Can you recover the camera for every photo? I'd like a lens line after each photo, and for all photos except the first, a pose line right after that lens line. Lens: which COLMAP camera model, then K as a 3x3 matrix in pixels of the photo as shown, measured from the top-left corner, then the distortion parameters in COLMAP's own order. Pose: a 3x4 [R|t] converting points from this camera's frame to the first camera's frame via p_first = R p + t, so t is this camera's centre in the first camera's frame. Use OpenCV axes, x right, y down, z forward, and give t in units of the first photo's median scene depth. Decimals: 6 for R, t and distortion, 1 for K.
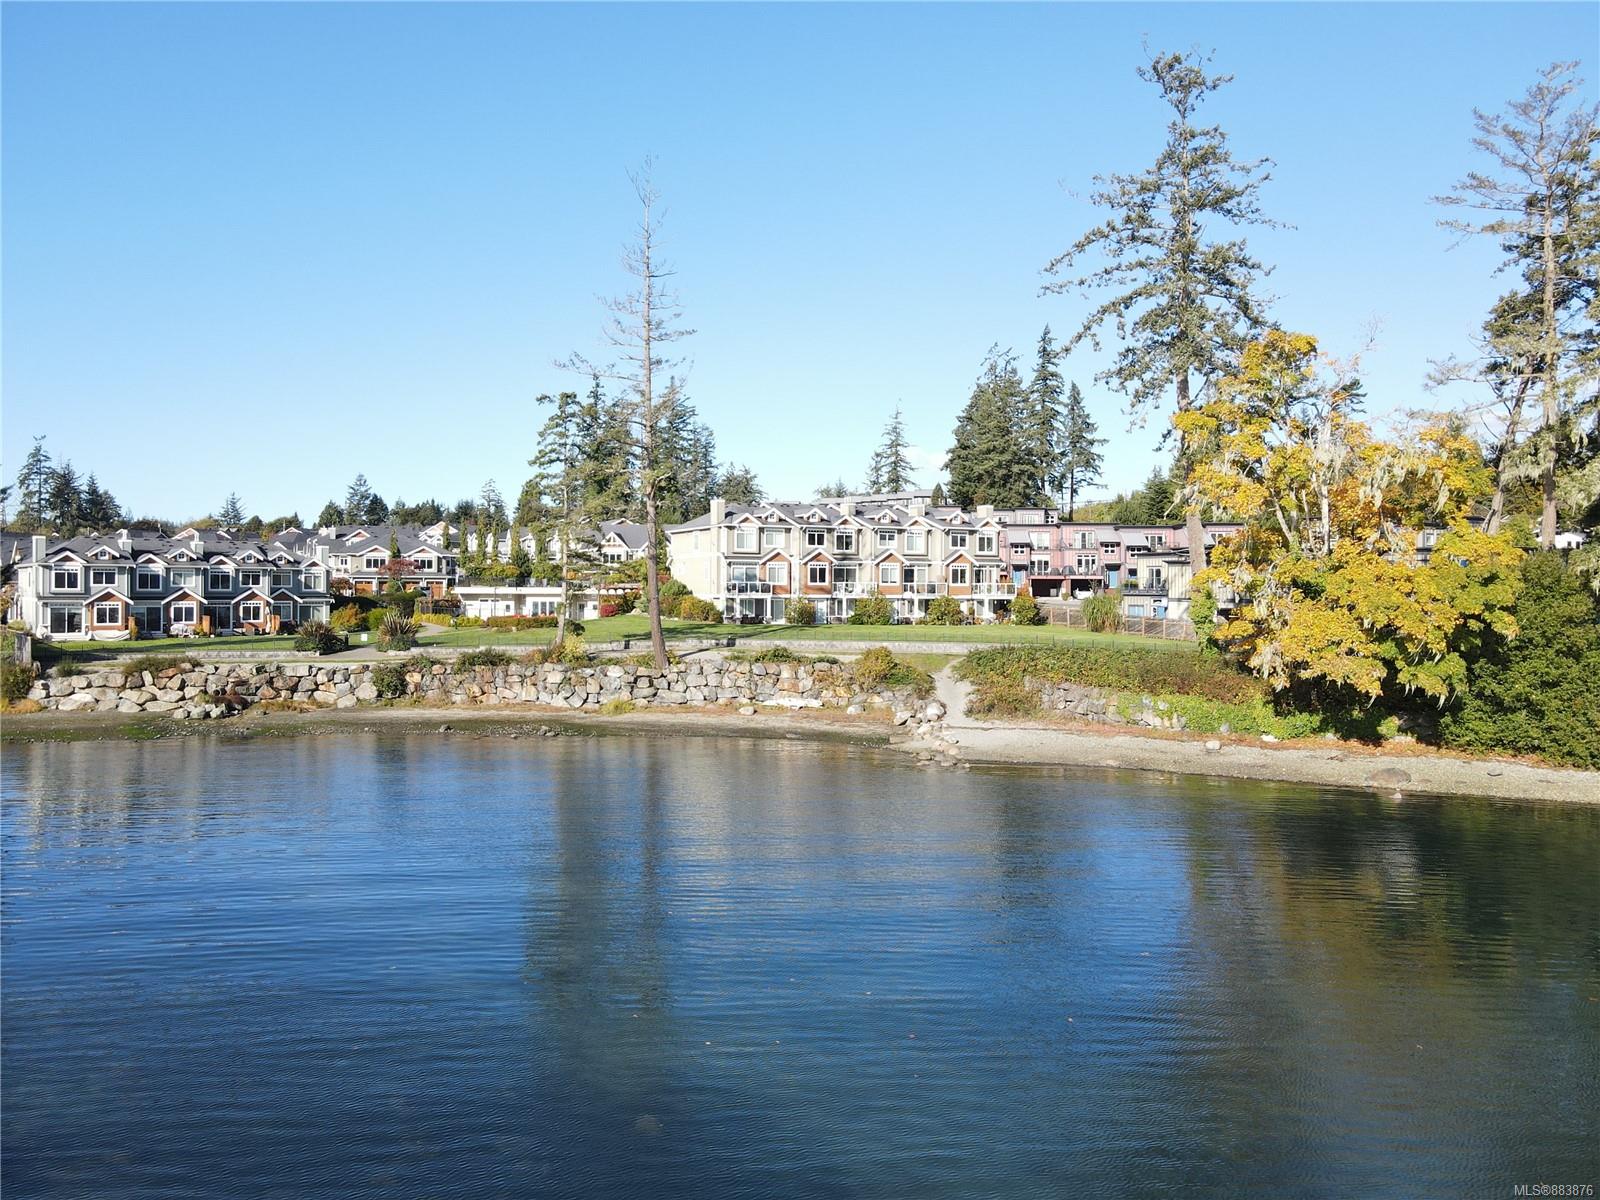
lens RADIAL K [[1180.8, 0, 802.3], [0, 1180.8, 585.9], [0, 0, 1]] dist [-0.006569, 0.045876]
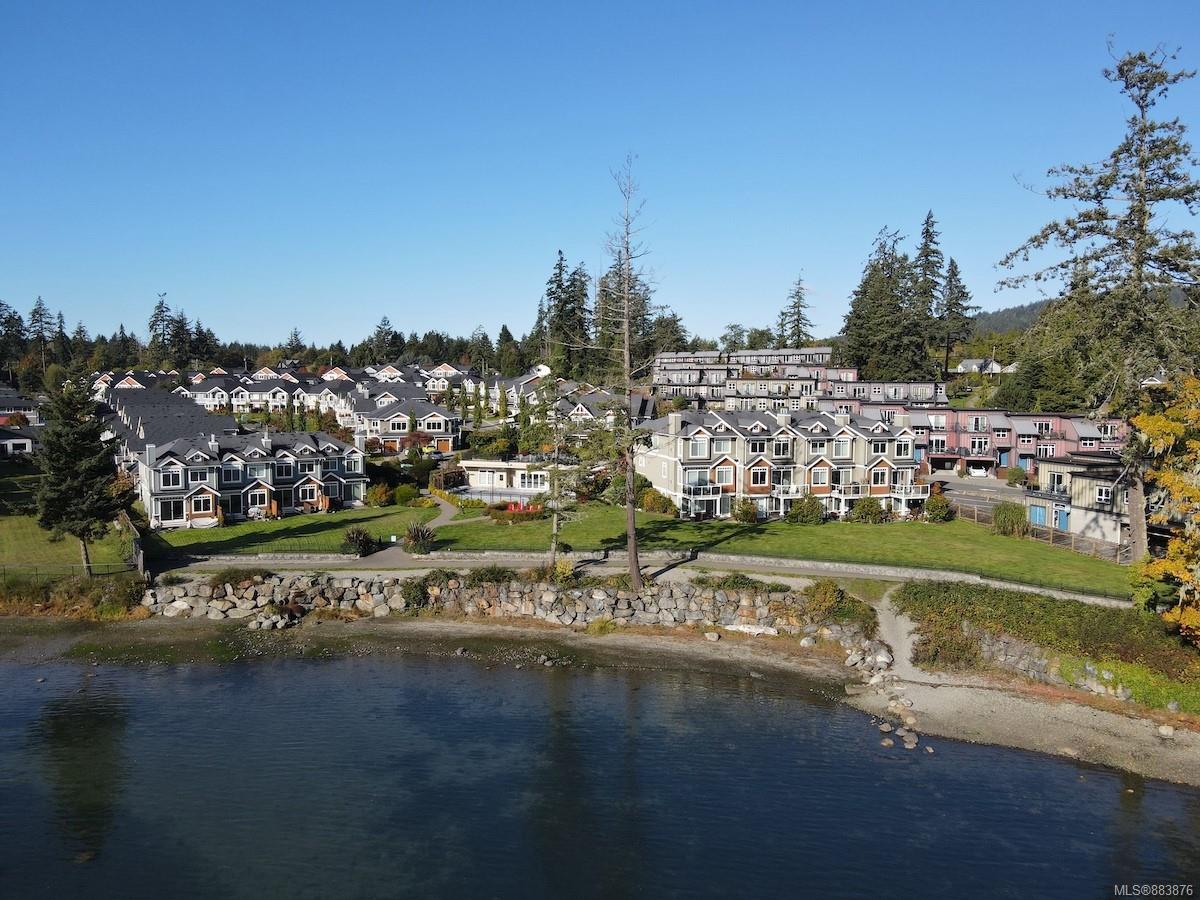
lens RADIAL K [[885.6, 0, 601.7], [0, 885.6, 439.4], [0, 0, 1]] dist [-0.006569, 0.045876]
pose [[0.992960, 0.008584, -0.118140, -0.039150], [-0.000414, 0.997616, 0.069009, -0.109401], [0.118451, -0.068475, 0.990596, 0.096635]]
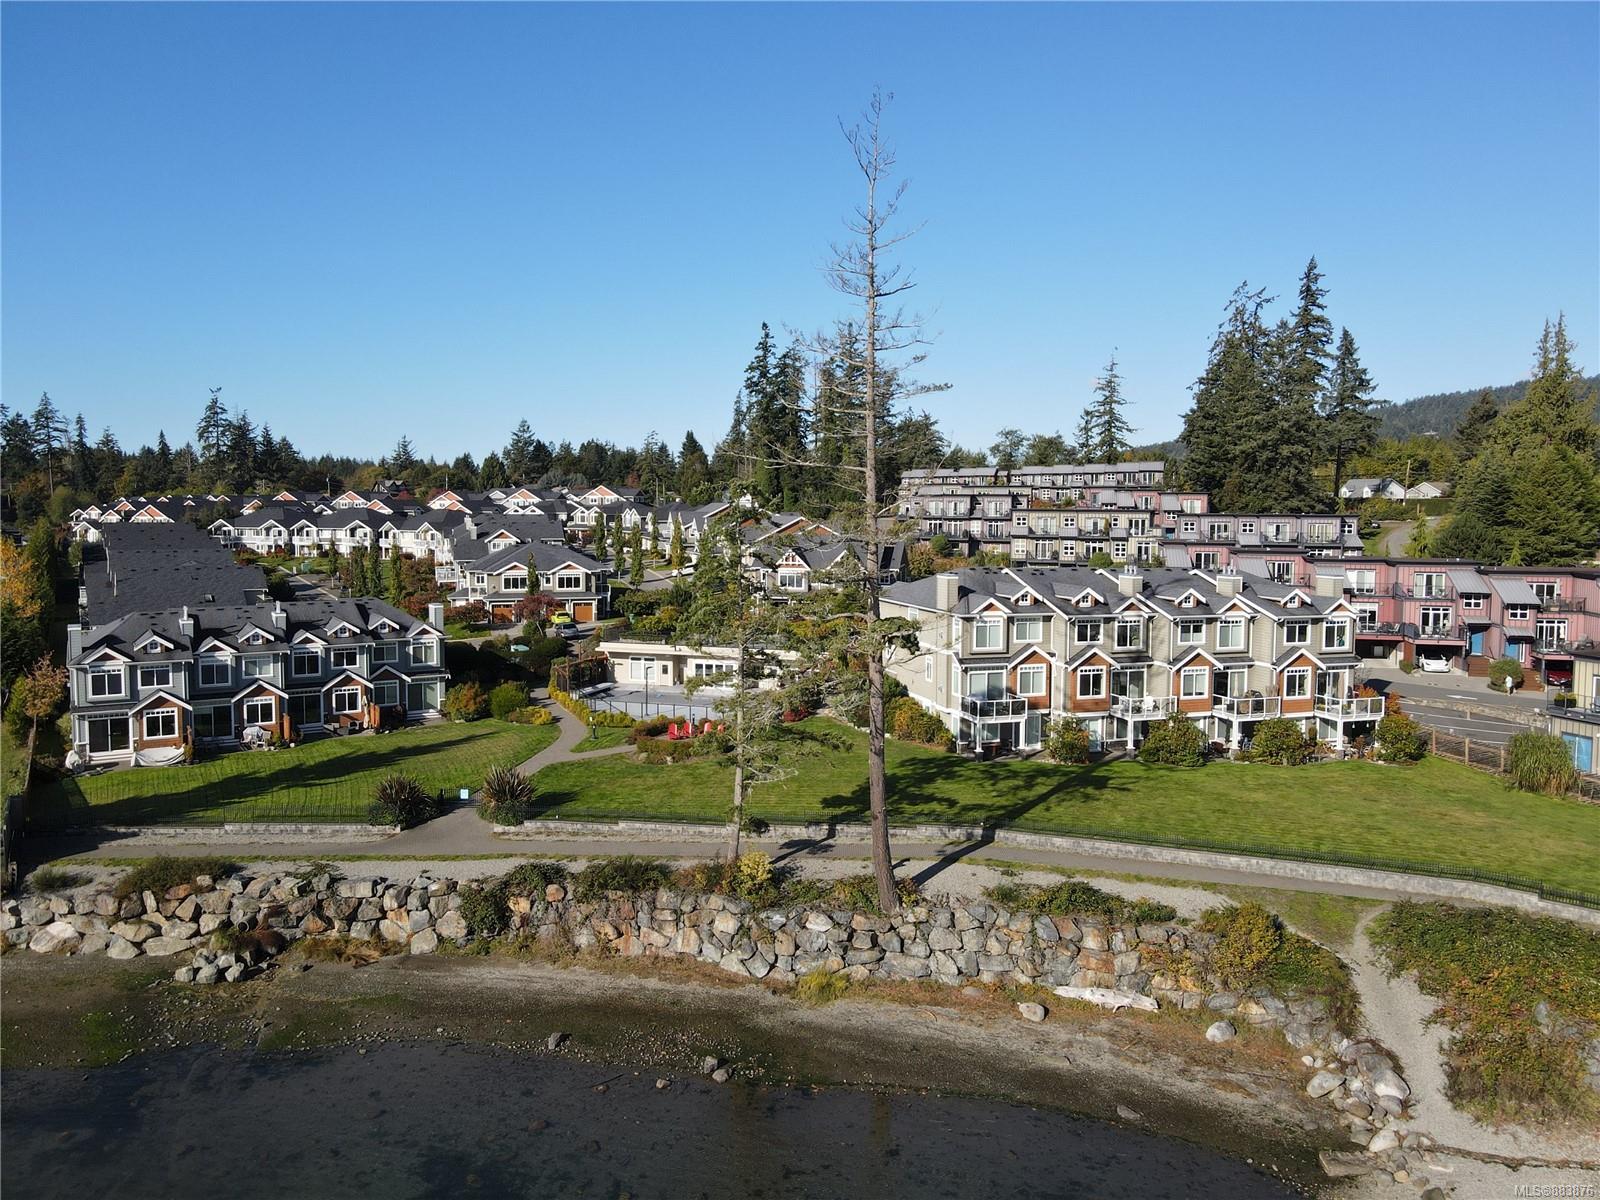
lens RADIAL K [[1180.8, 0, 802.3], [0, 1180.8, 585.9], [0, 0, 1]] dist [-0.006569, 0.045876]
pose [[0.990562, 0.009185, -0.136759, -0.061178], [0.000413, 0.997548, 0.069991, -0.116673], [0.137067, -0.069387, 0.988129, 0.285300]]
